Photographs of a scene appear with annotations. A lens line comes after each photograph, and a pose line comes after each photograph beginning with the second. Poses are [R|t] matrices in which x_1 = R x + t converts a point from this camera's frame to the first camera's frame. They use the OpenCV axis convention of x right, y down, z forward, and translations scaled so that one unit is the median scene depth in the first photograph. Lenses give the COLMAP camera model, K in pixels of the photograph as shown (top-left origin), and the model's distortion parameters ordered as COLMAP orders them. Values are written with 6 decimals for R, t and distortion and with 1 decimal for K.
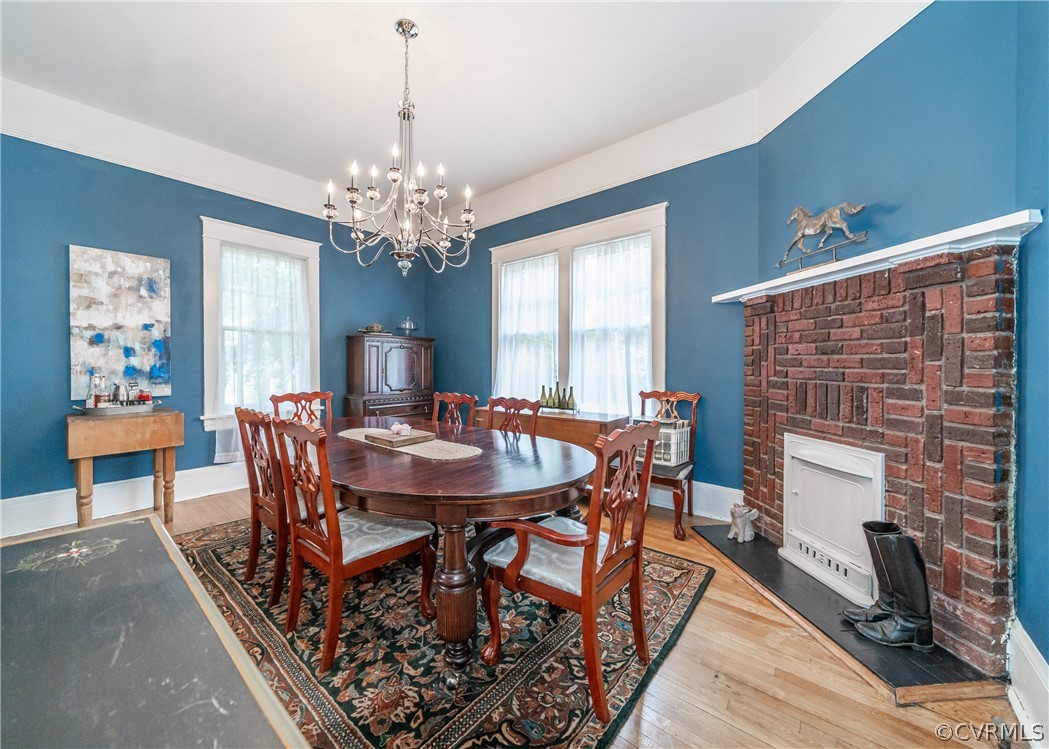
lens RADIAL K [[396.0, 0, 519.8], [0, 396.0, 368.1], [0, 0, 1]] dist [-0.004892, 0.000073]
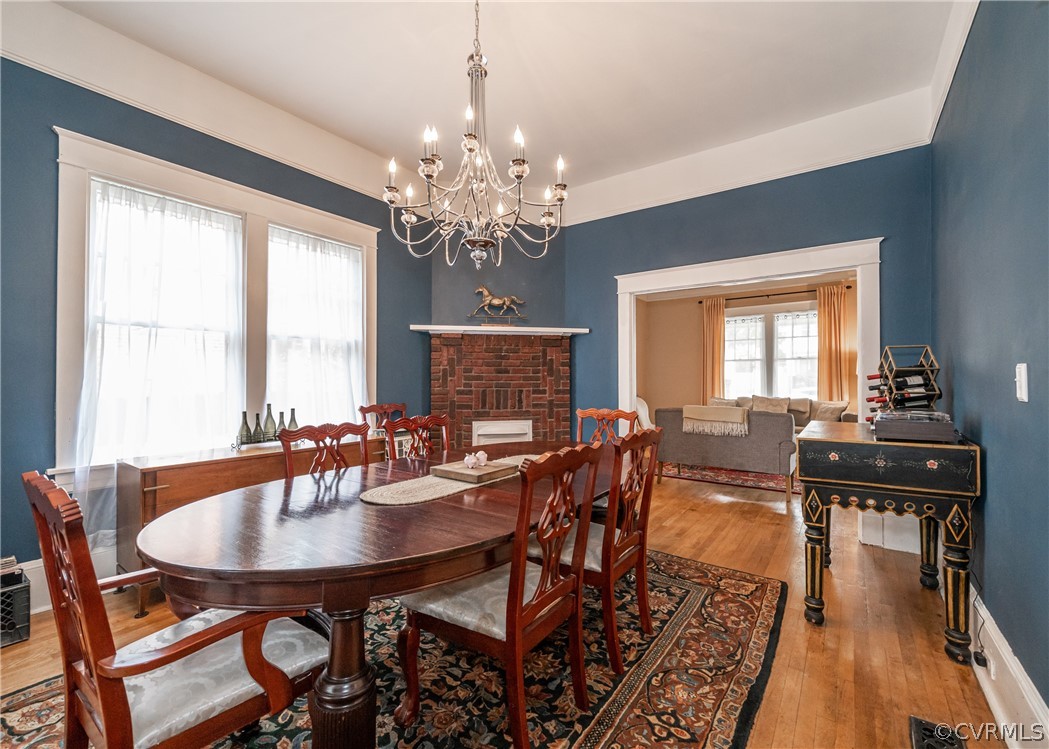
lens RADIAL K [[467.5, 0, 507.2], [0, 467.5, 375.3], [0, 0, 1]] dist [-0.000480, 0.000006]
pose [[-0.069453, 0.012854, 0.997502, -1.250239], [0.015021, 0.999817, -0.011838, 0.000015], [-0.997472, 0.014162, -0.069634, 1.007718]]
